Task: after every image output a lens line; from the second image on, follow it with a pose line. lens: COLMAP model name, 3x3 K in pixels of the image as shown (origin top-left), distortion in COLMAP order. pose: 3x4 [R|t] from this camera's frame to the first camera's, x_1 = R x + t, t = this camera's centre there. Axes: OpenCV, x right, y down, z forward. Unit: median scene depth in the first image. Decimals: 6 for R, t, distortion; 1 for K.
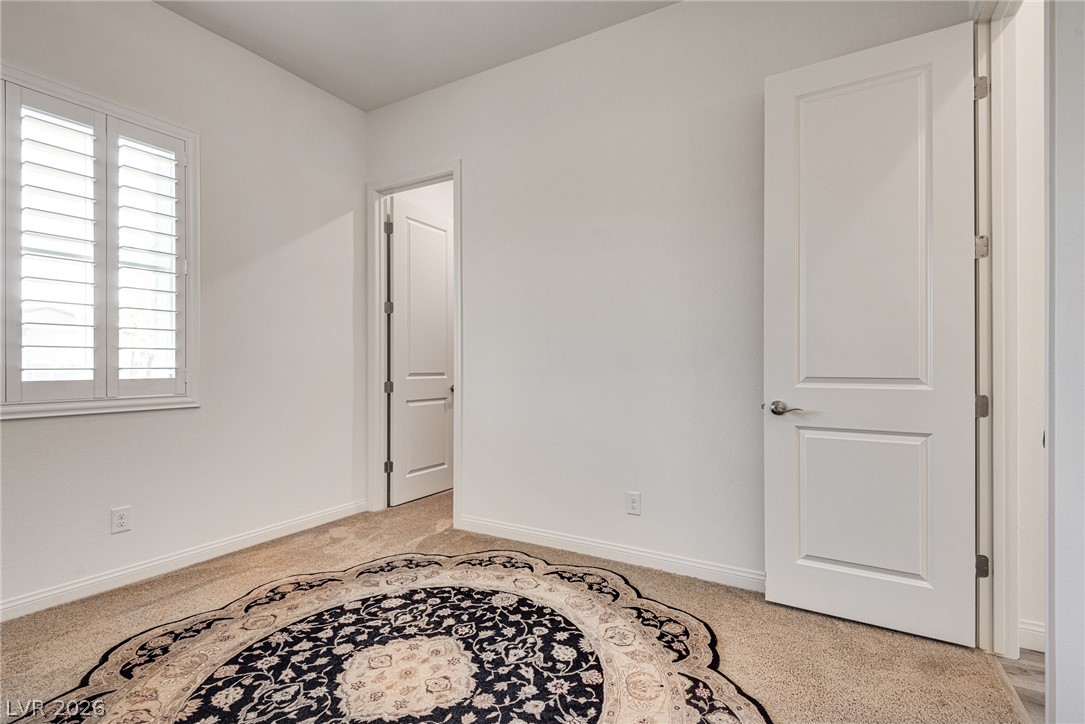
lens RADIAL K [[505.0, 0, 541.2], [0, 505.0, 362.8], [0, 0, 1]] dist [0.010775, -0.000816]
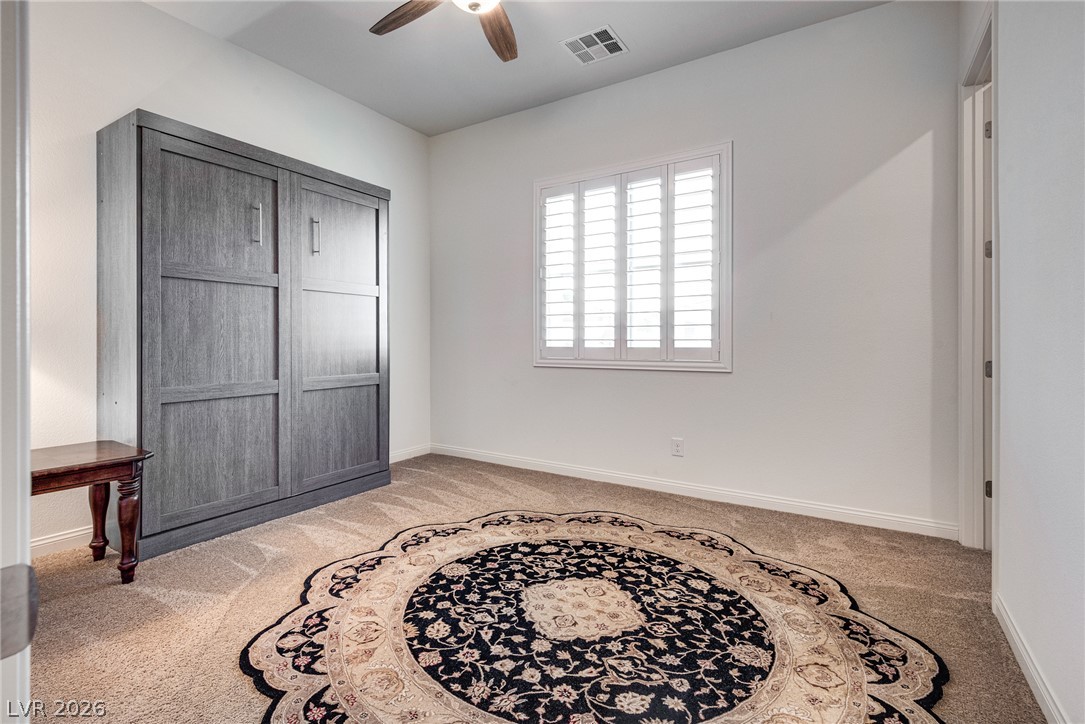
lens RADIAL K [[509.1, 0, 515.8], [0, 509.1, 344.0], [0, 0, 1]] dist [0.023577, -0.002127]
pose [[-0.041825, 0.008733, -0.999087, 0.776821], [0.008543, 0.999928, 0.008383, 0.008664], [0.999088, -0.008185, -0.041896, 0.788672]]
